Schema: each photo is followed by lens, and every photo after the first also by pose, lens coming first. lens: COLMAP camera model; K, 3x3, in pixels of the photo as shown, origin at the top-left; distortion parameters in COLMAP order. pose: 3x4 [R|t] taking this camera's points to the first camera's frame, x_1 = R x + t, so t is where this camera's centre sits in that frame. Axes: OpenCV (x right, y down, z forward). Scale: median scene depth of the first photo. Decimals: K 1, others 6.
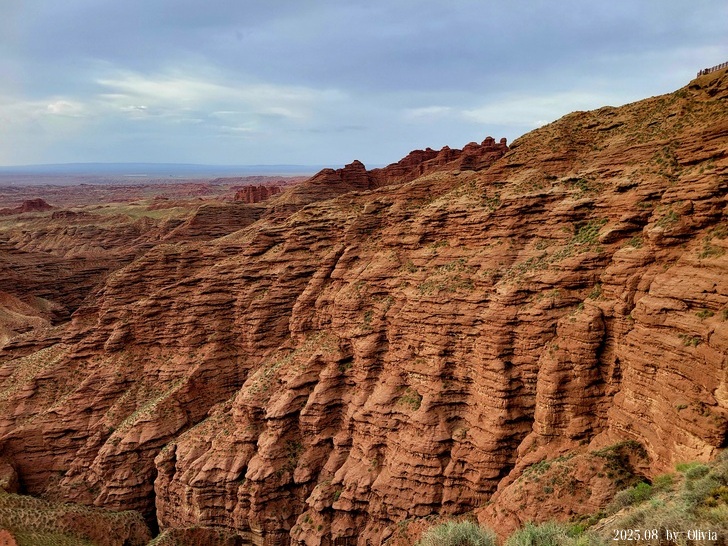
lens RADIAL K [[541.7, 0, 364.0], [0, 541.7, 266.6], [0, 0, 1]] dist [0.060643, -0.042424]
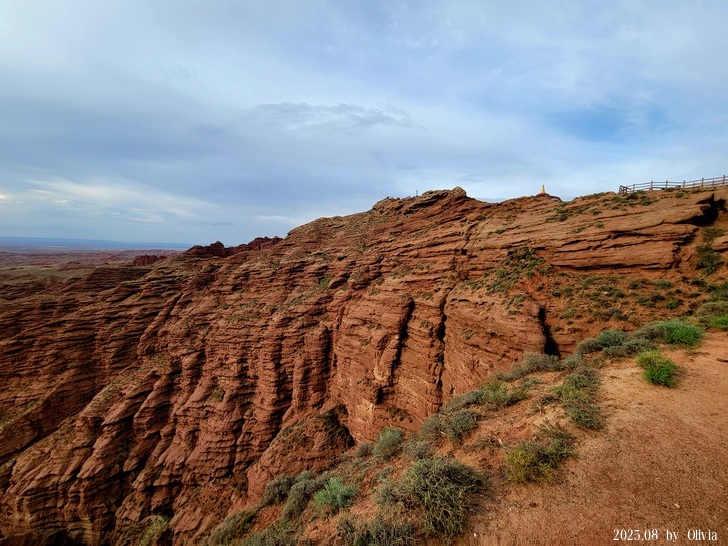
lens RADIAL K [[296.6, 0, 361.3], [0, 296.6, 272.7], [0, 0, 1]] dist [-0.005327, 0.001121]
pose [[0.916401, 0.004633, 0.400236, 0.115576], [0.036378, 0.994830, -0.094810, 0.000750], [-0.398606, 0.101444, 0.911495, 0.063441]]
